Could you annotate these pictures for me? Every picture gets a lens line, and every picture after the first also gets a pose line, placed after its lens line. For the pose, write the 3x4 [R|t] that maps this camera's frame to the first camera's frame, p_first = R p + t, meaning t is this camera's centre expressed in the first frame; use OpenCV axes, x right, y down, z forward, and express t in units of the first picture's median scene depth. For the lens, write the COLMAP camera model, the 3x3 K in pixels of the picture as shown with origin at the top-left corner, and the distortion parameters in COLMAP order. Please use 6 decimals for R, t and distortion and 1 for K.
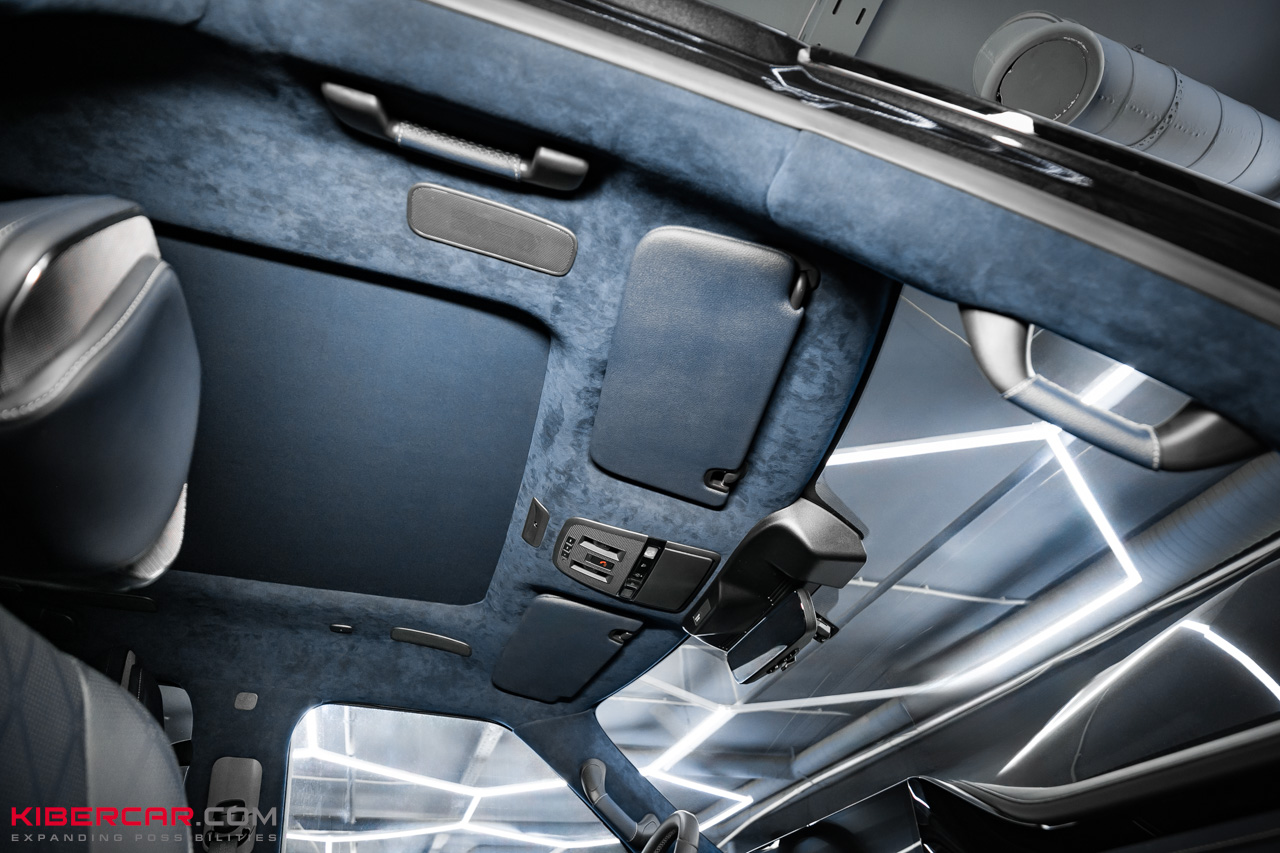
lens RADIAL K [[624.7, 0, 646.4], [0, 624.7, 431.6], [0, 0, 1]] dist [-0.019693, -0.010198]
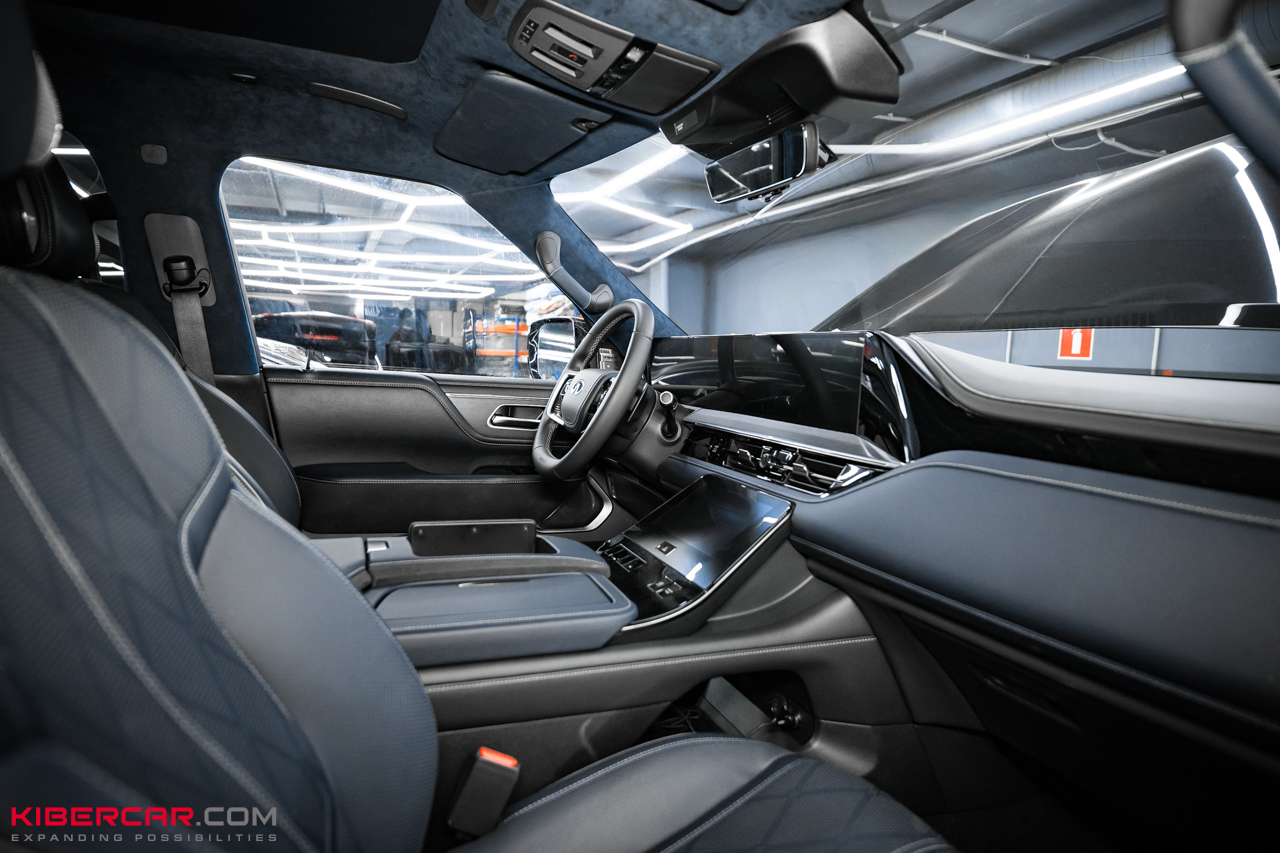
lens RADIAL K [[711.4, 0, 616.2], [0, 711.4, 368.6], [0, 0, 1]] dist [-0.010679, -0.000928]
pose [[0.996876, 0.048454, 0.062377, -0.040886], [-0.078227, 0.714804, 0.694936, -0.111529], [-0.010914, -0.697644, 0.716361, 0.053858]]
